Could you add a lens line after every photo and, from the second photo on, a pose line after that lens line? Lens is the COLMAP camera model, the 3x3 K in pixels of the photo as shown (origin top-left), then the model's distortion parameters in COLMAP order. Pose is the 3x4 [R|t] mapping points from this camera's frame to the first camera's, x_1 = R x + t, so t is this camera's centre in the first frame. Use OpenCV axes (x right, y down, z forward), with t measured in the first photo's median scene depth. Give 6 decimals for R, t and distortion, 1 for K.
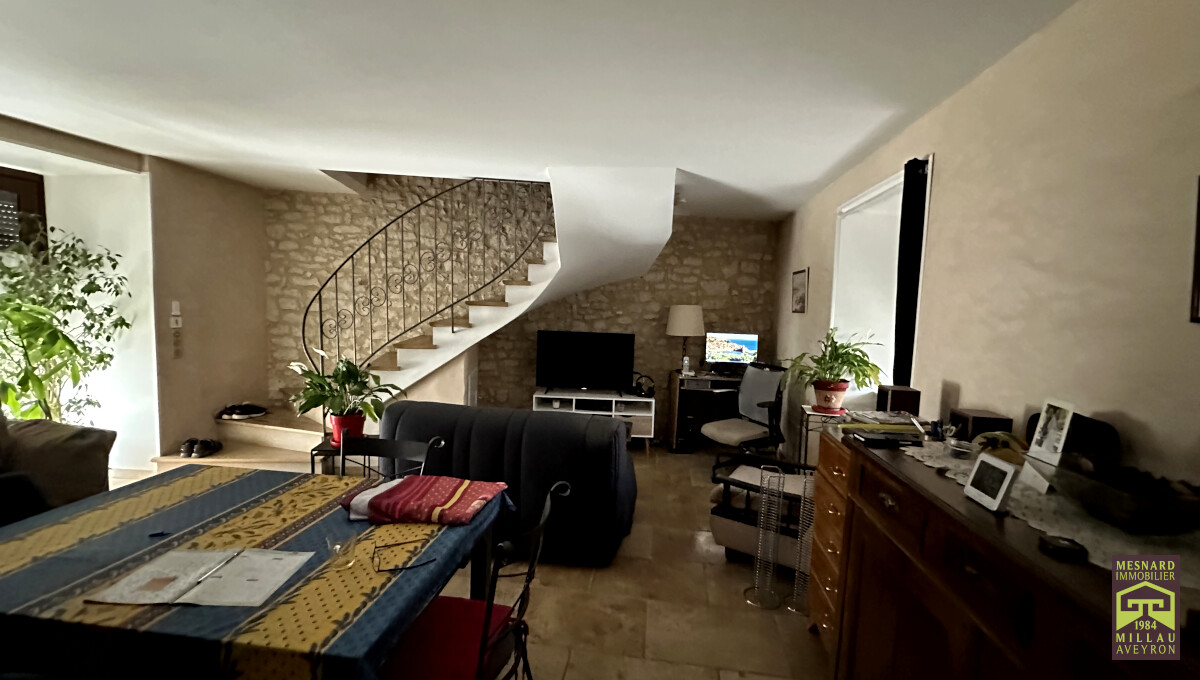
lens RADIAL K [[479.6, 0, 599.8], [0, 479.6, 341.8], [0, 0, 1]] dist [-0.005155, 0.001251]
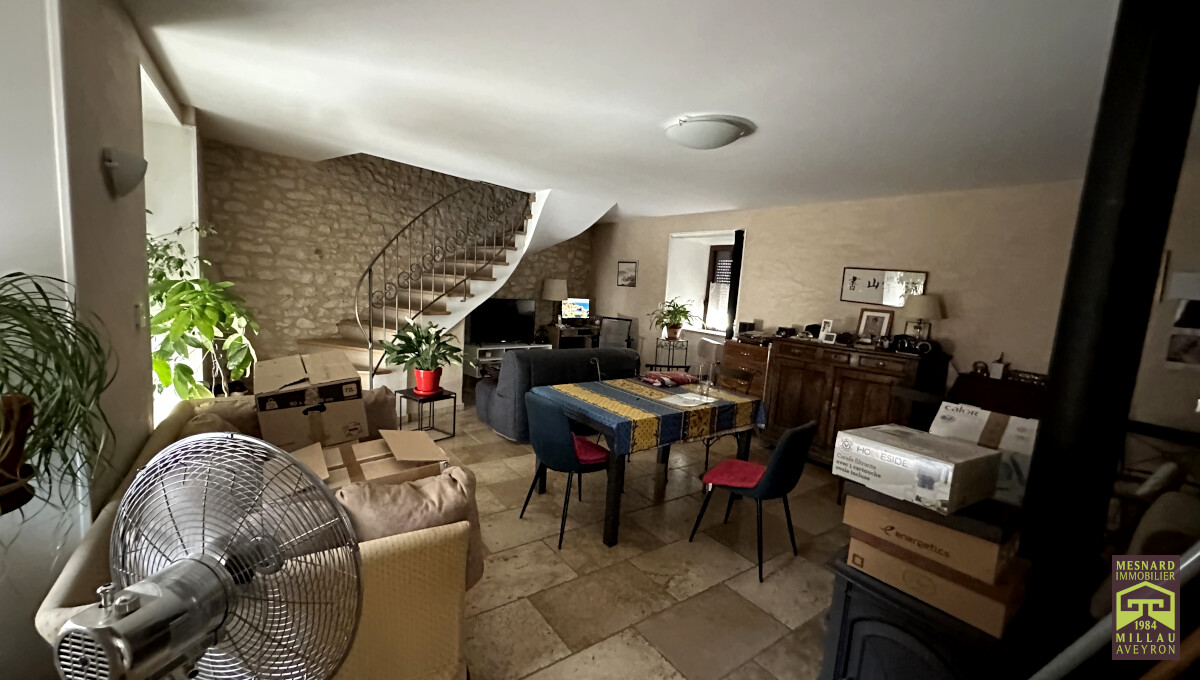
lens RADIAL K [[479.6, 0, 598.2], [0, 479.6, 341.2], [0, 0, 1]] dist [-0.005155, 0.001251]
pose [[0.717764, -0.071024, 0.692655, -0.791749], [0.010719, 0.995793, 0.091001, -0.021783], [-0.696204, -0.057893, 0.715505, -0.140817]]
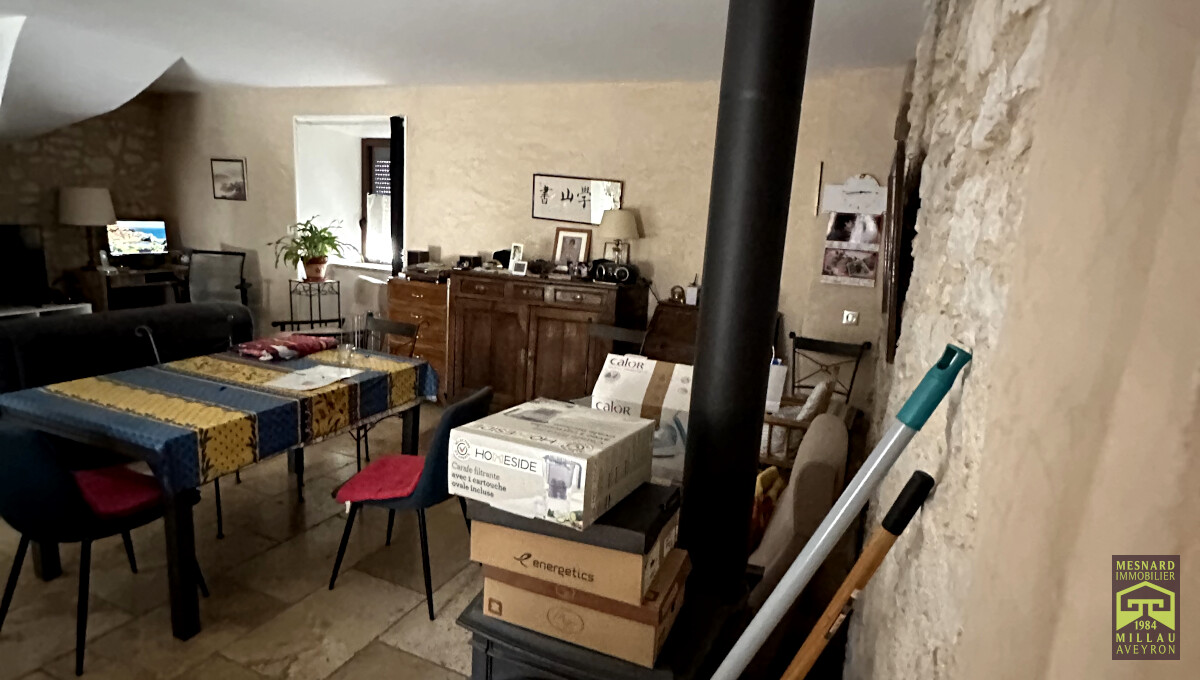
lens RADIAL K [[641.1, 0, 599.7], [0, 641.1, 338.4], [0, 0, 1]] dist [-0.006517, 0.000619]
pose [[0.267972, -0.198405, 0.942776, -0.711896], [0.021872, 0.979566, 0.199930, -0.023910], [-0.963178, -0.032955, 0.266836, -0.159347]]
